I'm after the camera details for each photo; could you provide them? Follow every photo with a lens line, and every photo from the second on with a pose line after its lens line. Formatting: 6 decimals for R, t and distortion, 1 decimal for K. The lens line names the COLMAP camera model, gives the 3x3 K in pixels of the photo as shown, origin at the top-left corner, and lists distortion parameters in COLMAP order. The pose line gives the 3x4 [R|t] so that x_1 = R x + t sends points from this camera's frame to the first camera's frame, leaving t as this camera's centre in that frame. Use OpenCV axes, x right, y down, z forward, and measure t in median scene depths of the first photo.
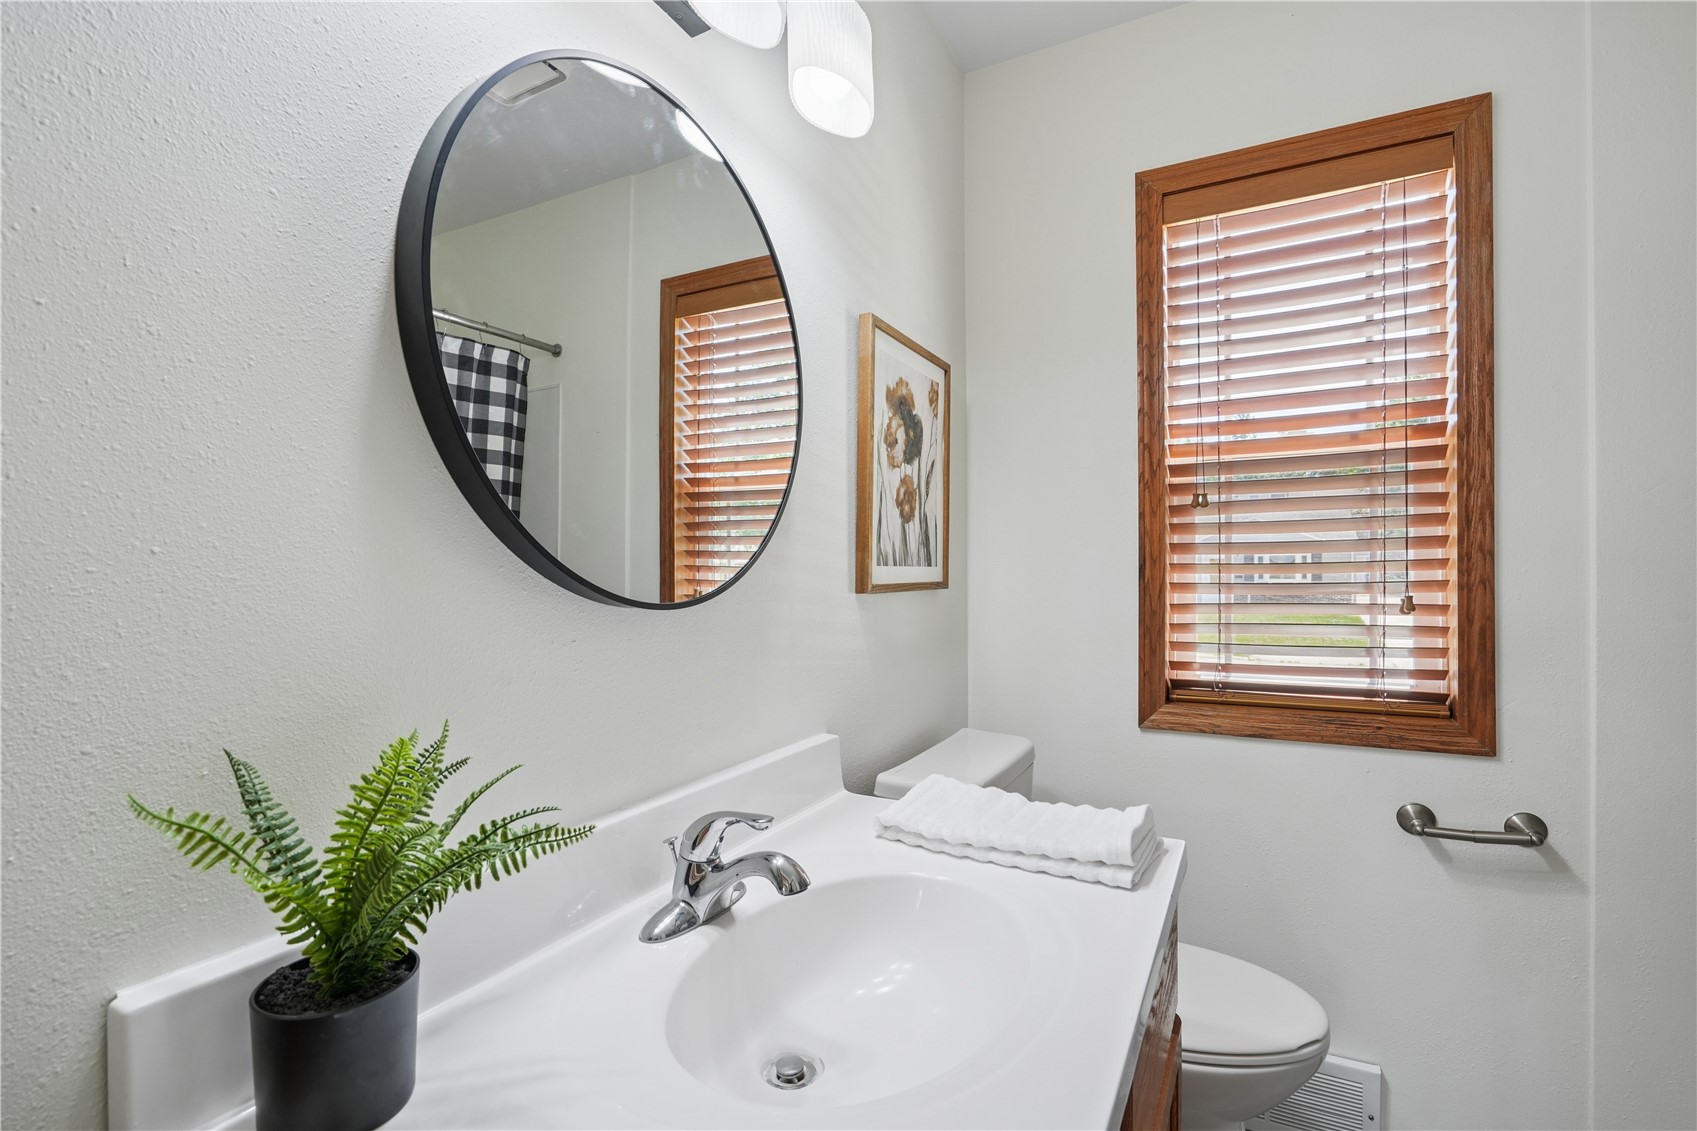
lens RADIAL K [[786.9, 0, 847.6], [0, 786.9, 569.9], [0, 0, 1]] dist [-0.003630, -0.000063]
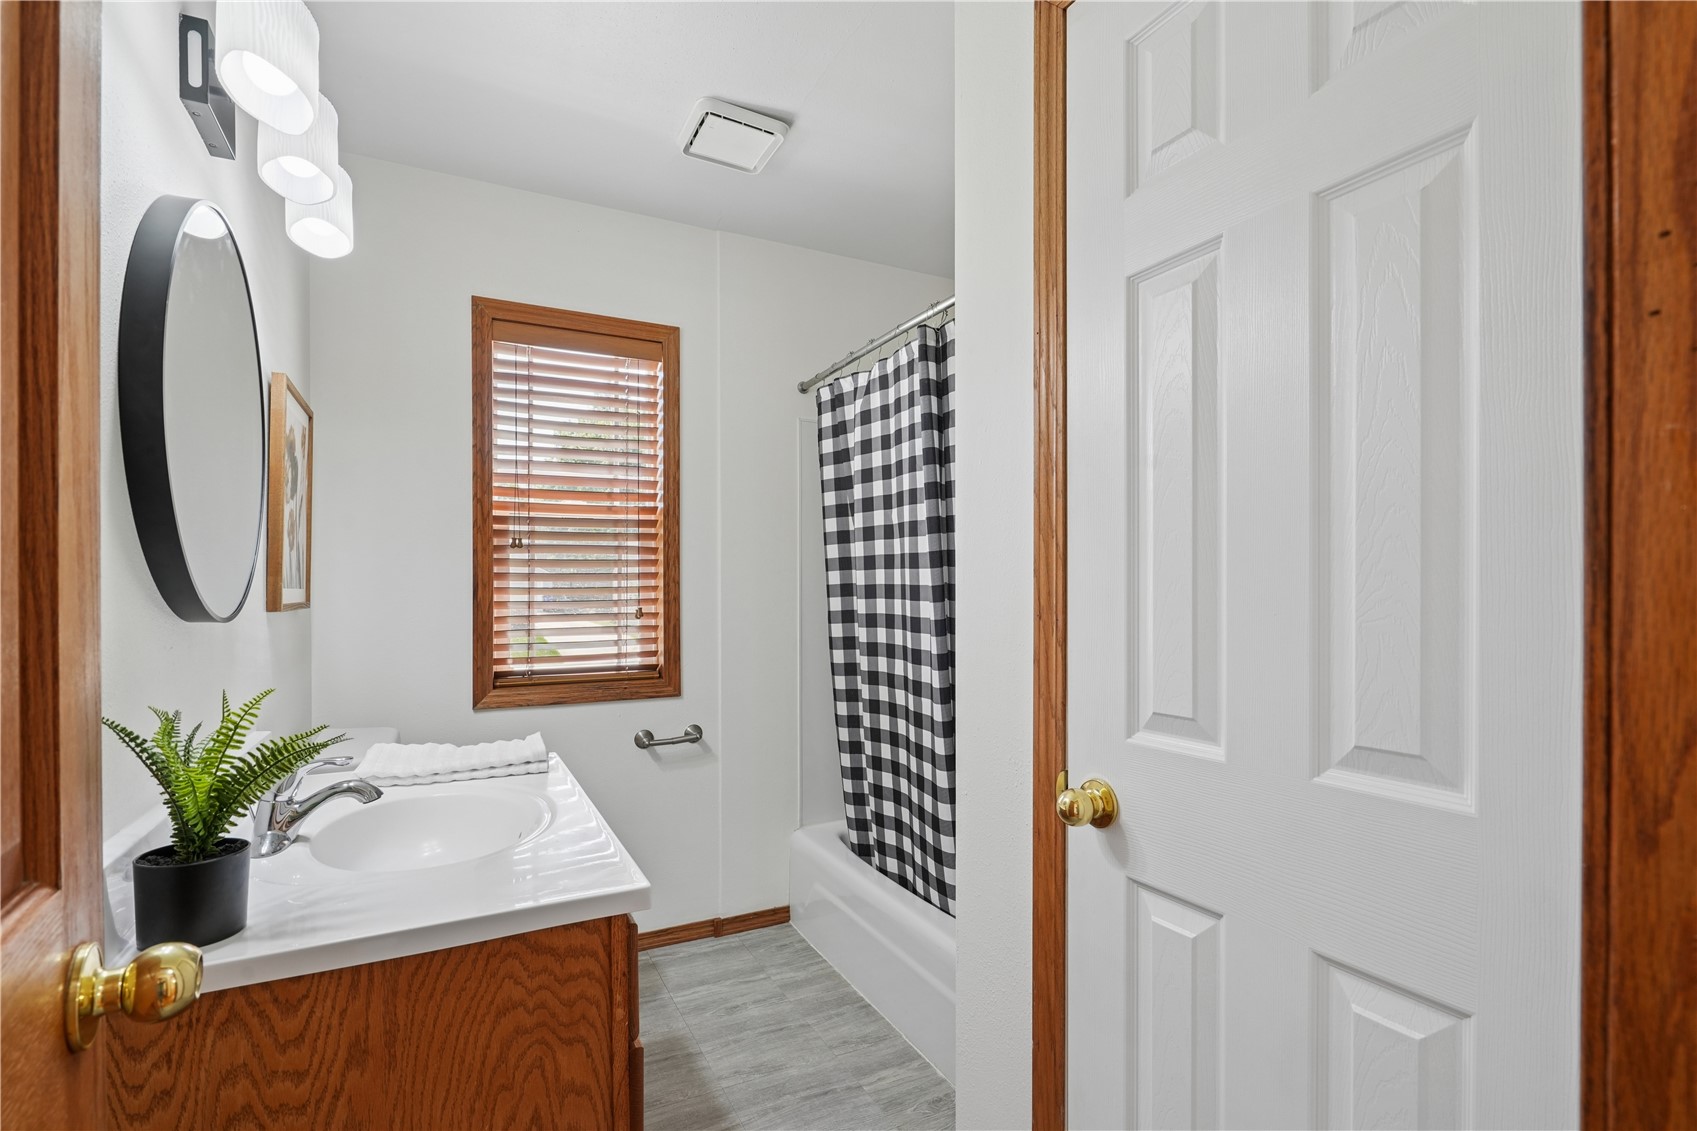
lens RADIAL K [[798.8, 0, 849.4], [0, 798.8, 594.7], [0, 0, 1]] dist [-0.000253, -0.000040]
pose [[0.575528, -0.001121, 0.817781, -0.420809], [-0.002291, 0.999993, 0.002982, -0.001056], [-0.817779, -0.003590, 0.575521, -0.347838]]
